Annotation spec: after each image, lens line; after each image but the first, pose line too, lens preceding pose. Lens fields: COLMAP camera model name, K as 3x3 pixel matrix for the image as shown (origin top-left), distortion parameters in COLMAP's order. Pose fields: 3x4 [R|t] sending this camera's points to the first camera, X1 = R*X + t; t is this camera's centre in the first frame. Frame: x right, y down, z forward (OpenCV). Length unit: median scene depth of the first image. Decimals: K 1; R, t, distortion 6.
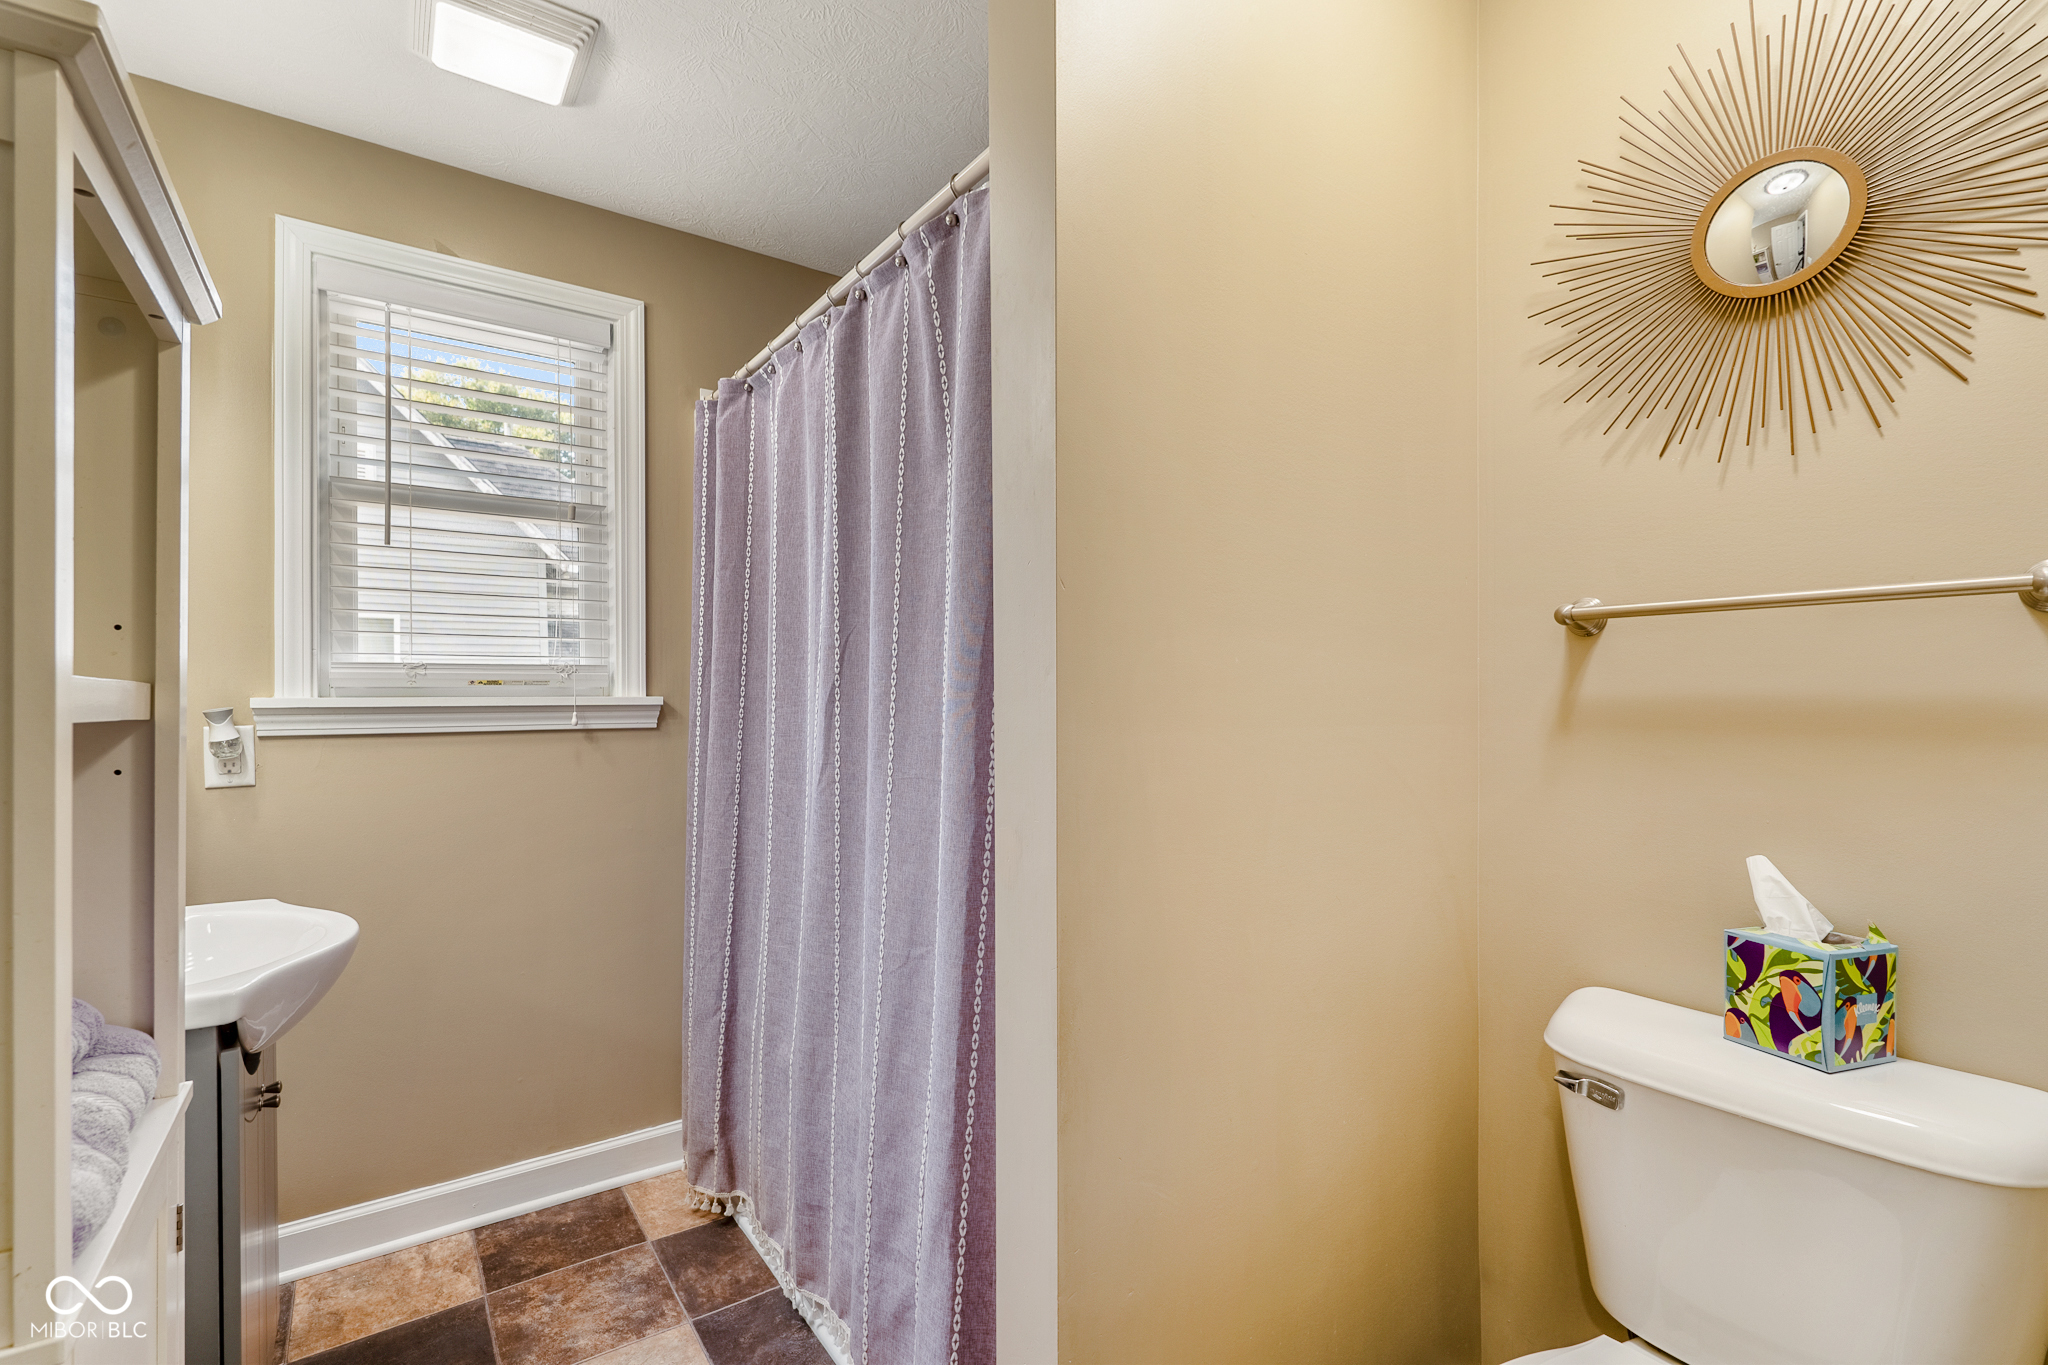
lens RADIAL K [[921.2, 0, 1024.7], [0, 921.2, 687.2], [0, 0, 1]] dist [-0.003886, 0.002695]
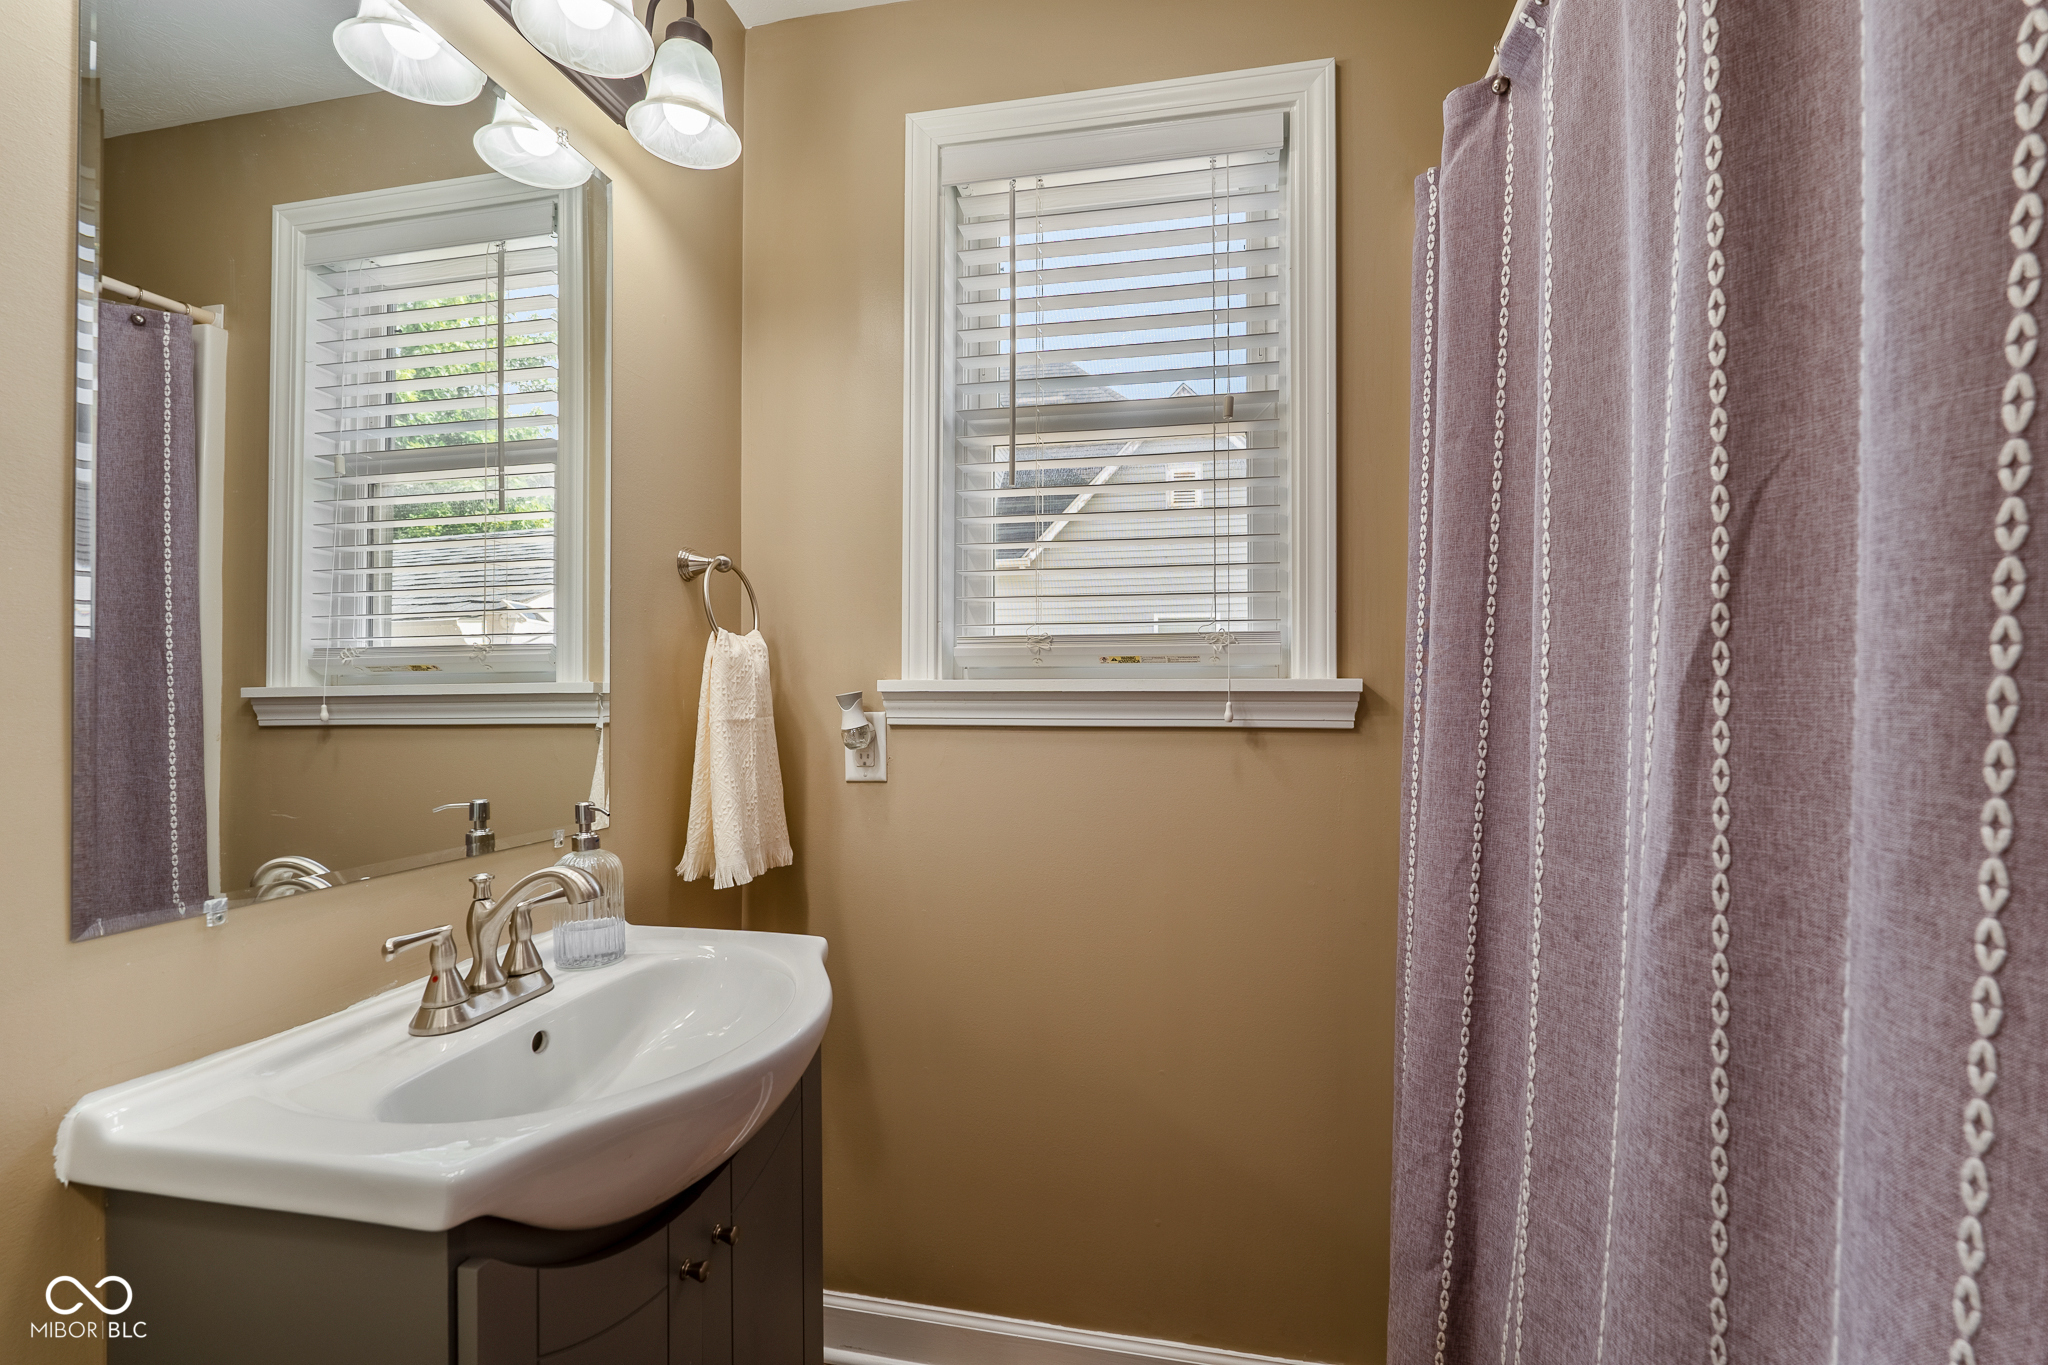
lens RADIAL K [[921.2, 0, 1029.7], [0, 921.2, 687.2], [0, 0, 1]] dist [-0.003886, 0.002695]
pose [[0.679536, 0.002052, -0.733639, -0.106912], [0.004652, 0.999964, 0.007105, 0.012174], [0.733627, -0.008241, 0.679502, 0.486302]]
